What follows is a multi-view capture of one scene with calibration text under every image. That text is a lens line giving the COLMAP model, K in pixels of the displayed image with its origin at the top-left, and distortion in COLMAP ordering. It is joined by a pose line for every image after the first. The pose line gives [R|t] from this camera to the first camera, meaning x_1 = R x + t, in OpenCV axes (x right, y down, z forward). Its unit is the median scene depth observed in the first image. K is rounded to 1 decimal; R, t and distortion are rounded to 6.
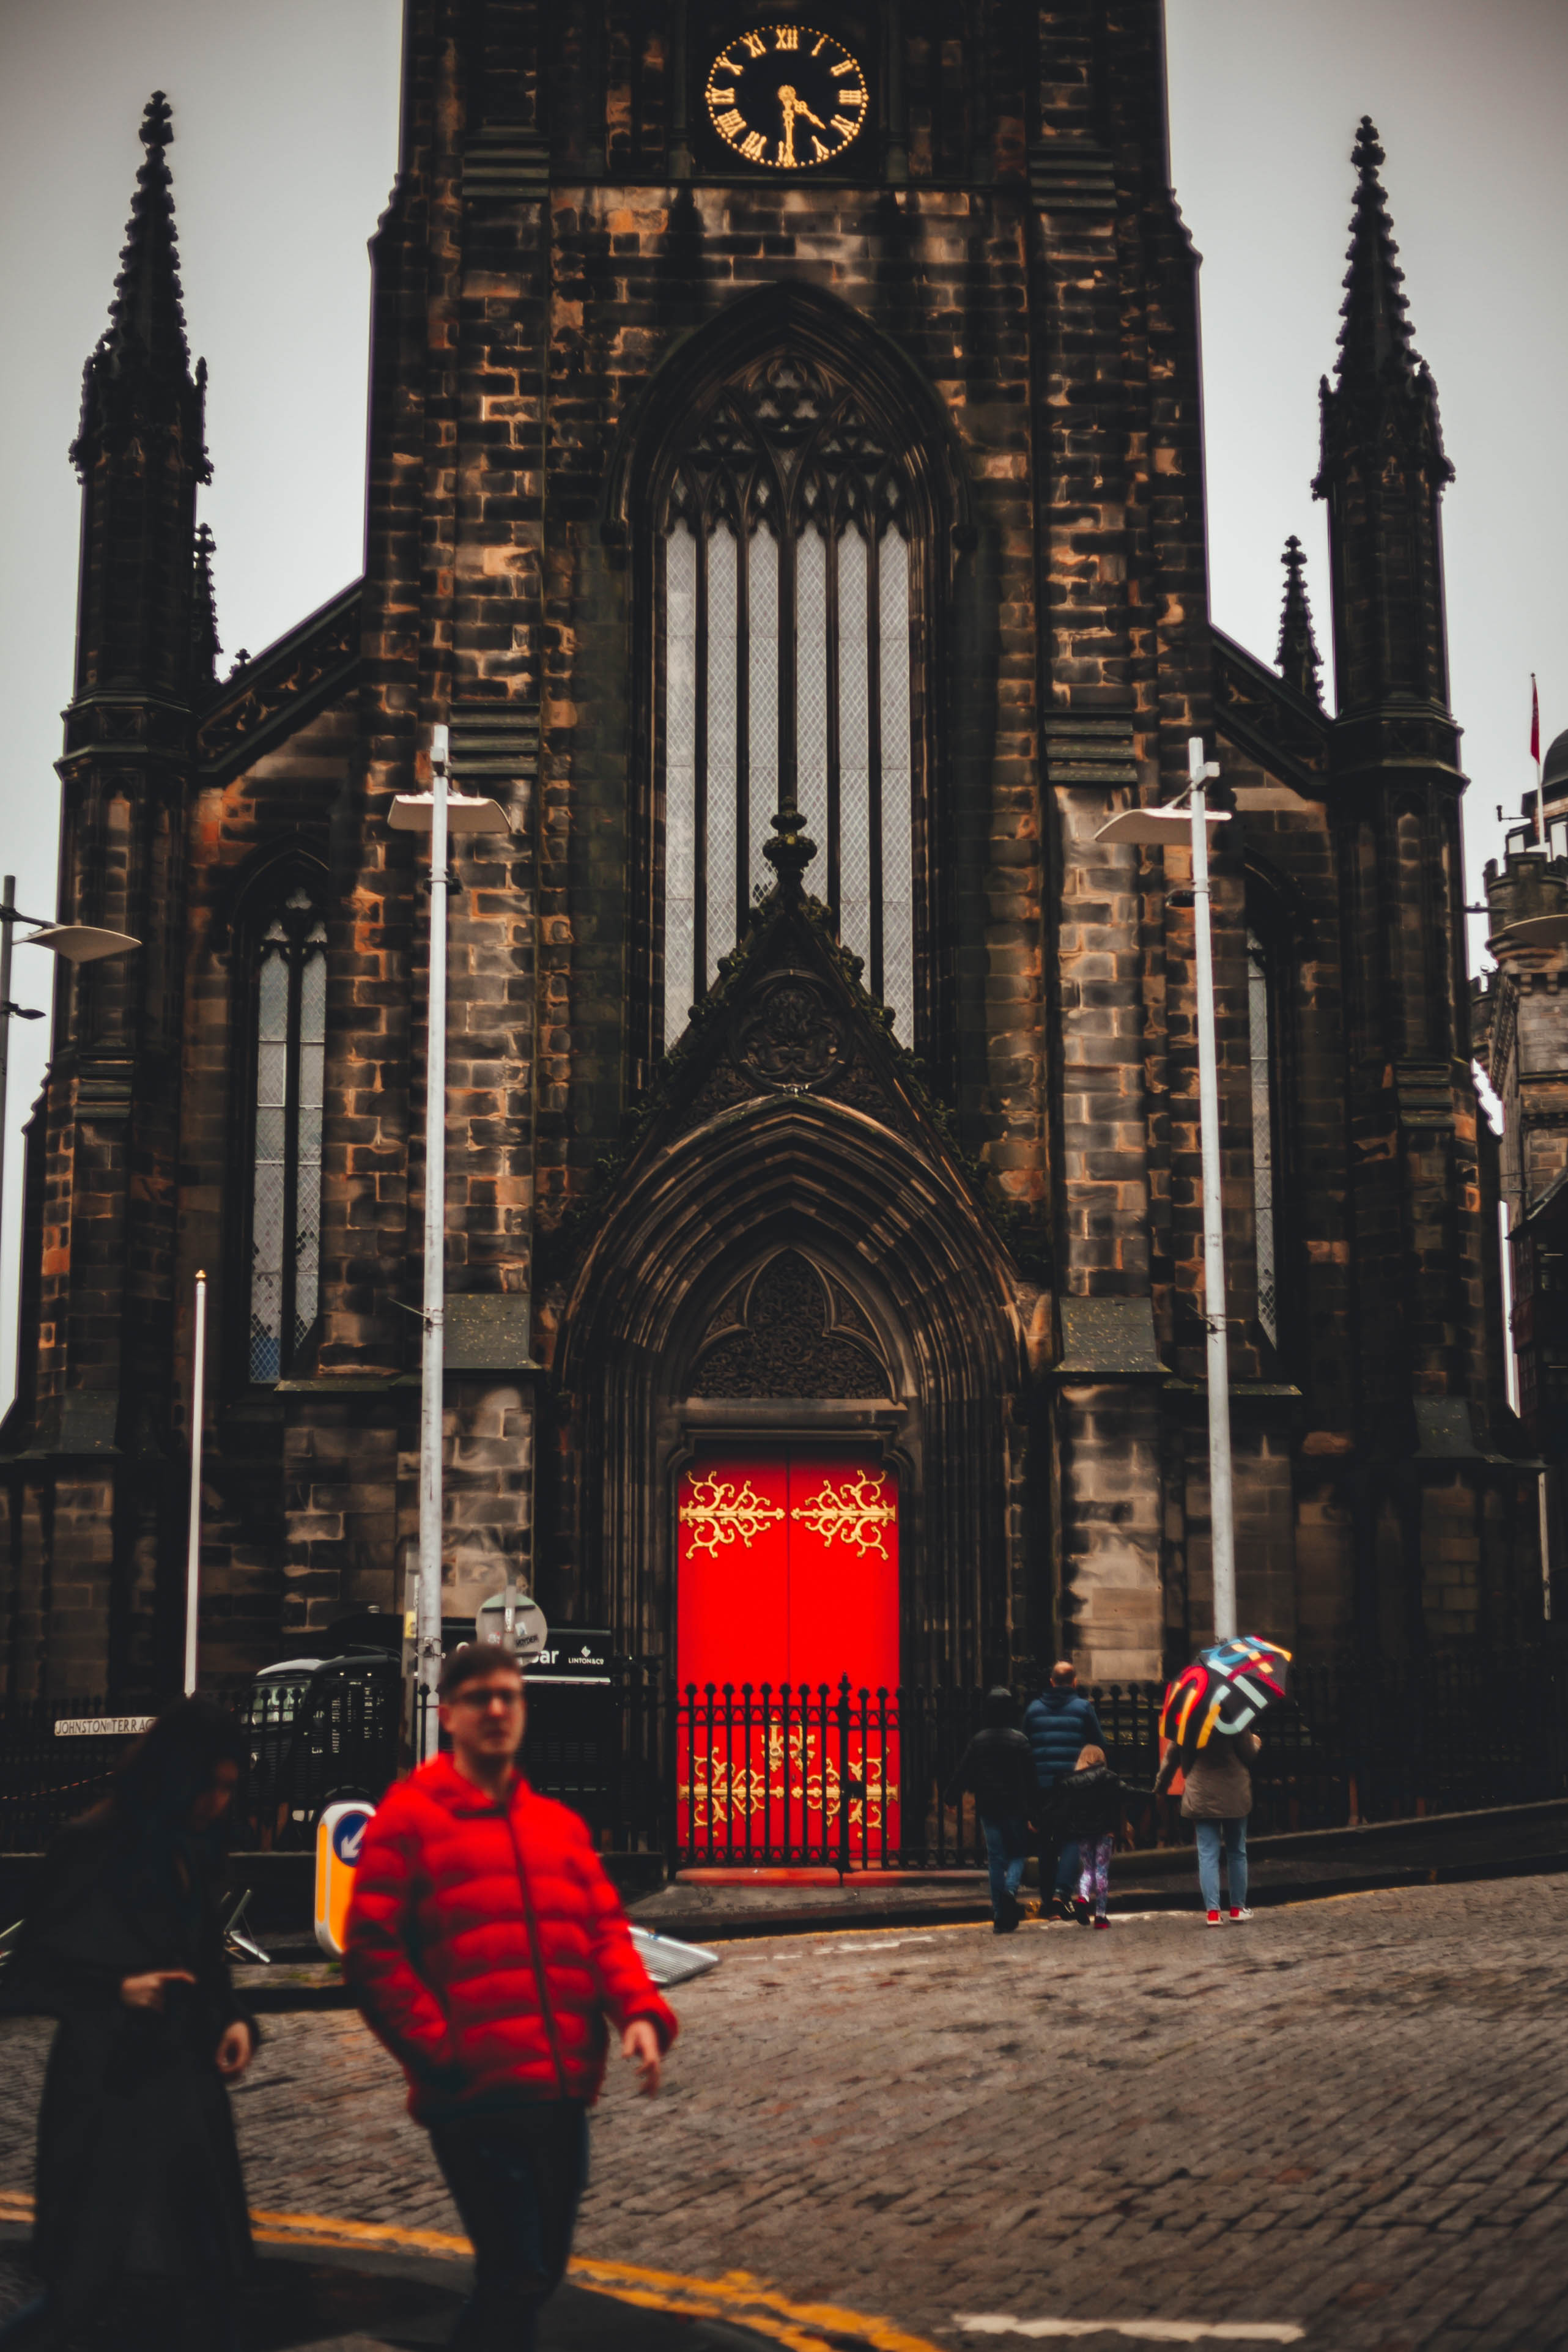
lens RADIAL K [[3347.4, 0, 802.7], [0, 3347.4, 1162.0], [0, 0, 1]] dist [-0.096303, -0.028930]
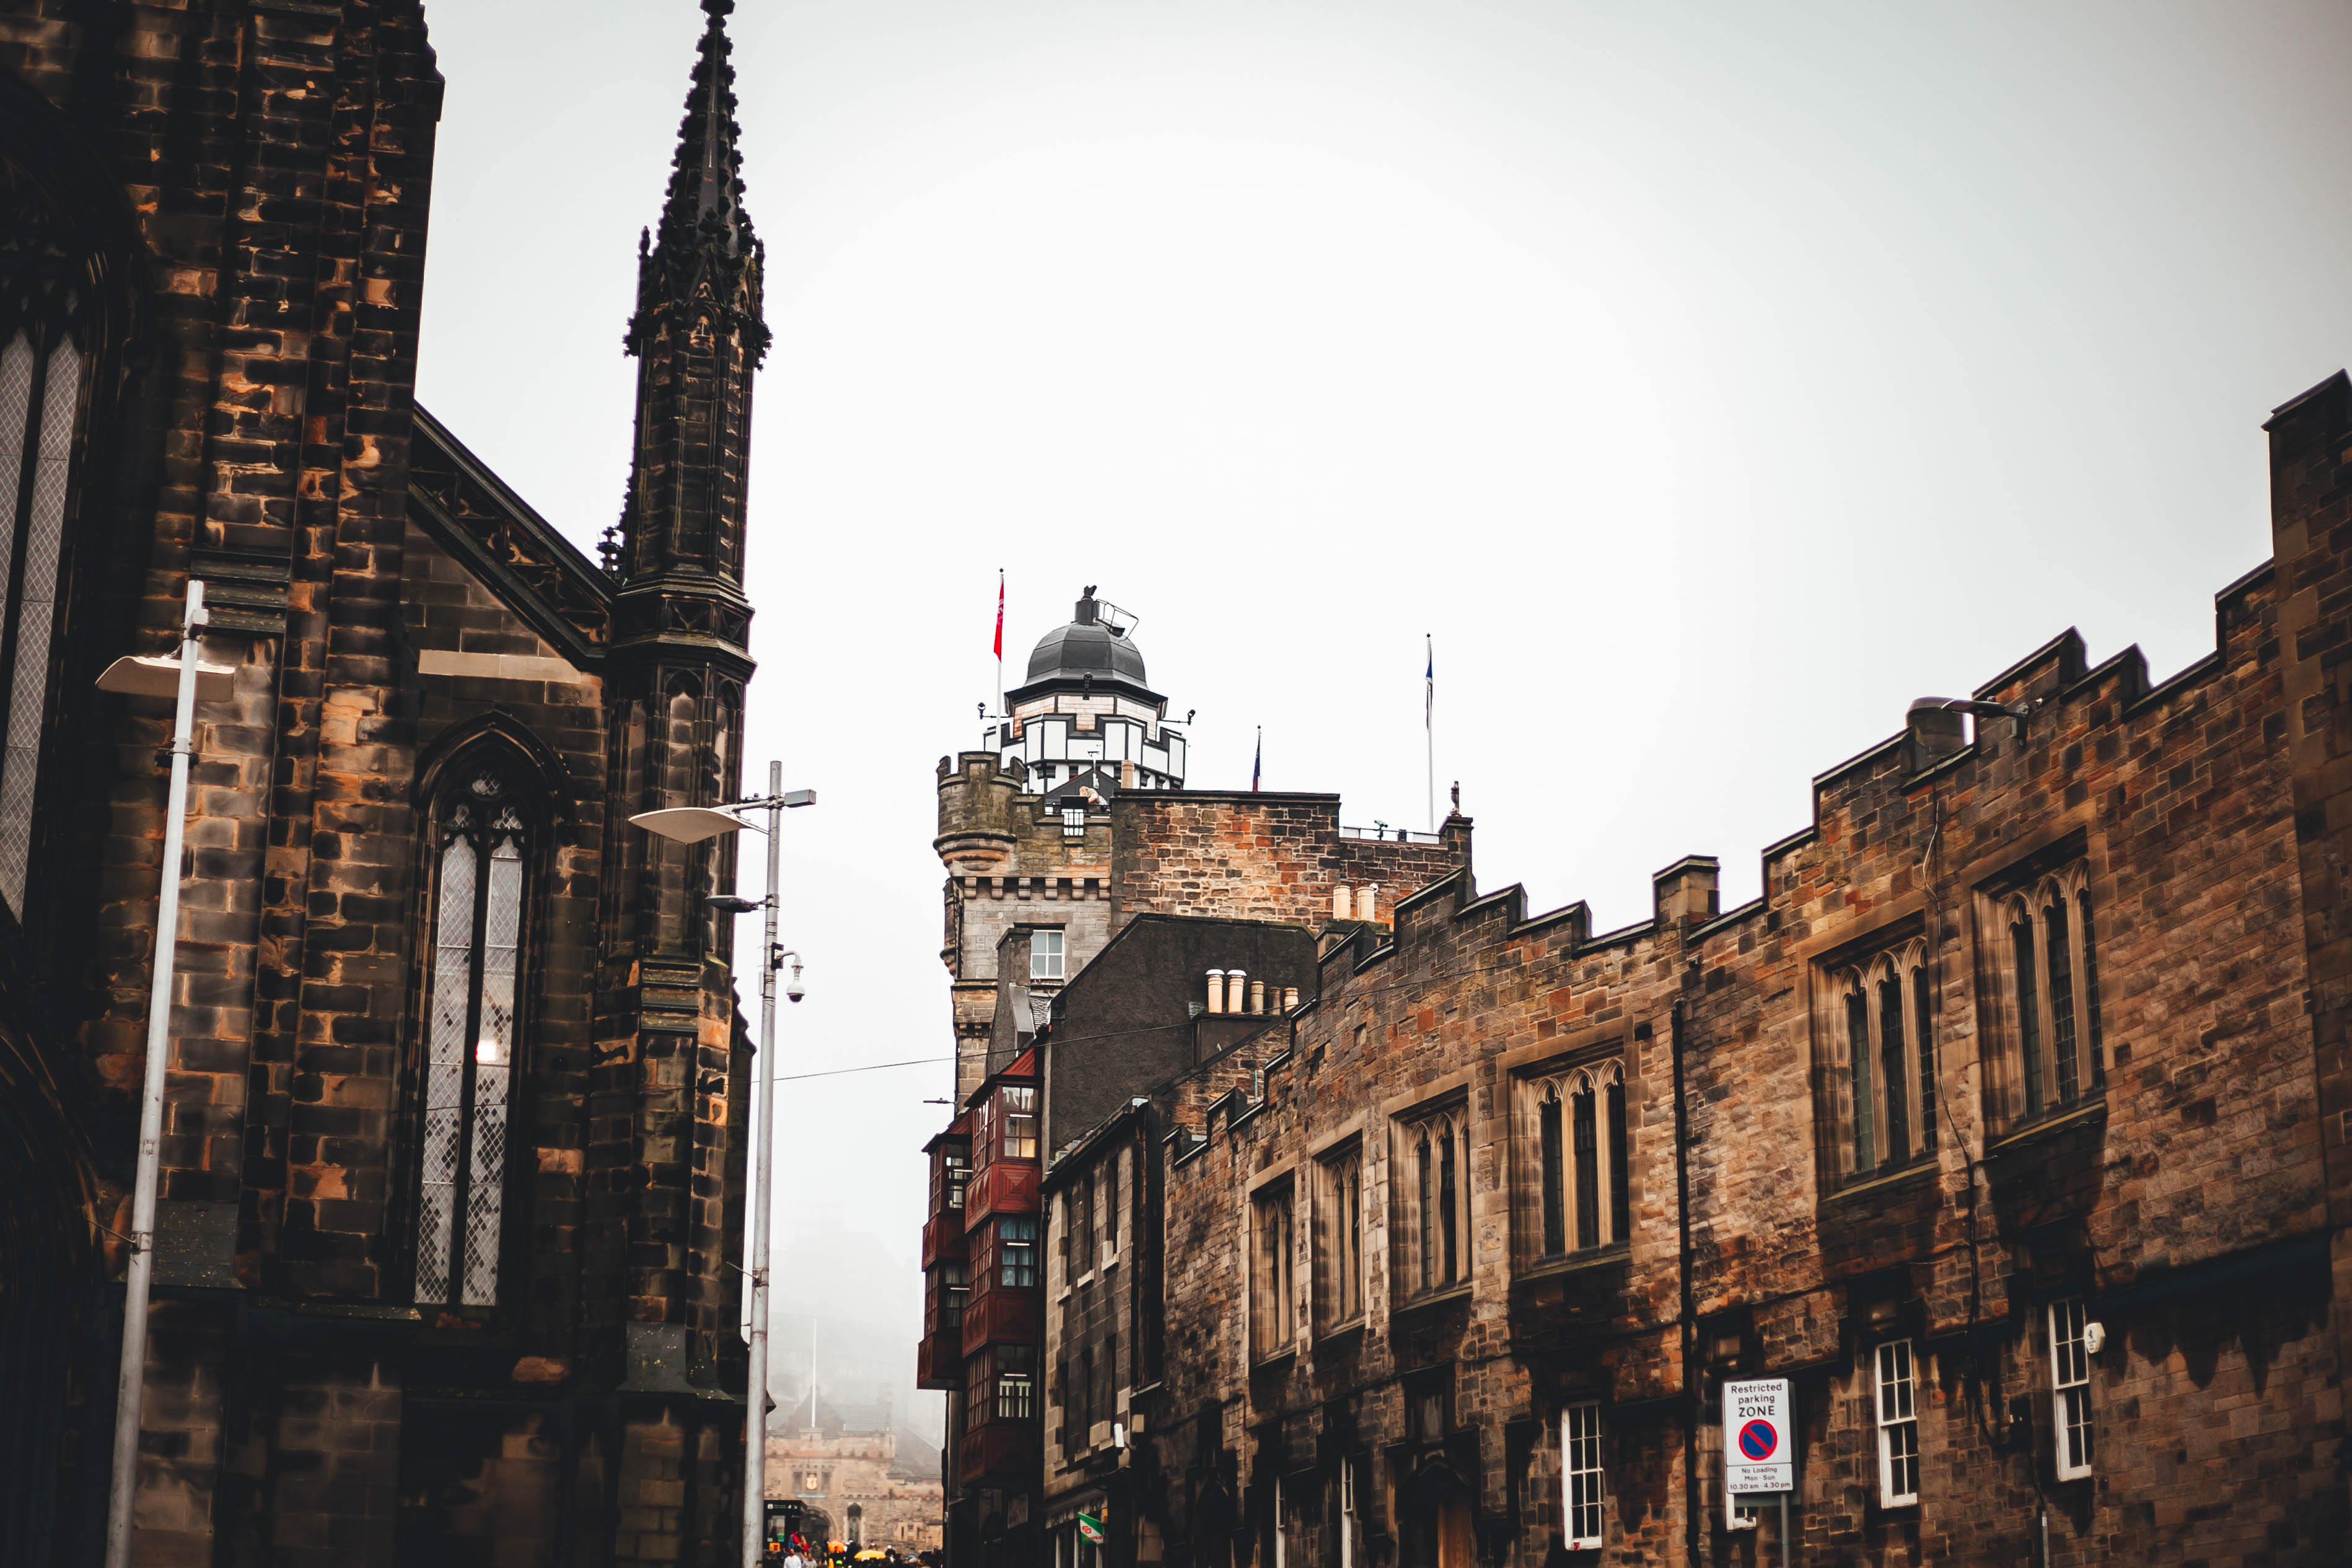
lens RADIAL K [[3347.2, 0, 1250.5], [0, 3347.2, 776.1], [0, 0, 1]] dist [-0.096303, -0.028930]
pose [[0.976126, 0.068482, 0.206126, 0.164989], [-0.051519, 0.994913, -0.086573, -0.010072], [-0.211006, 0.073887, 0.974688, 0.063229]]
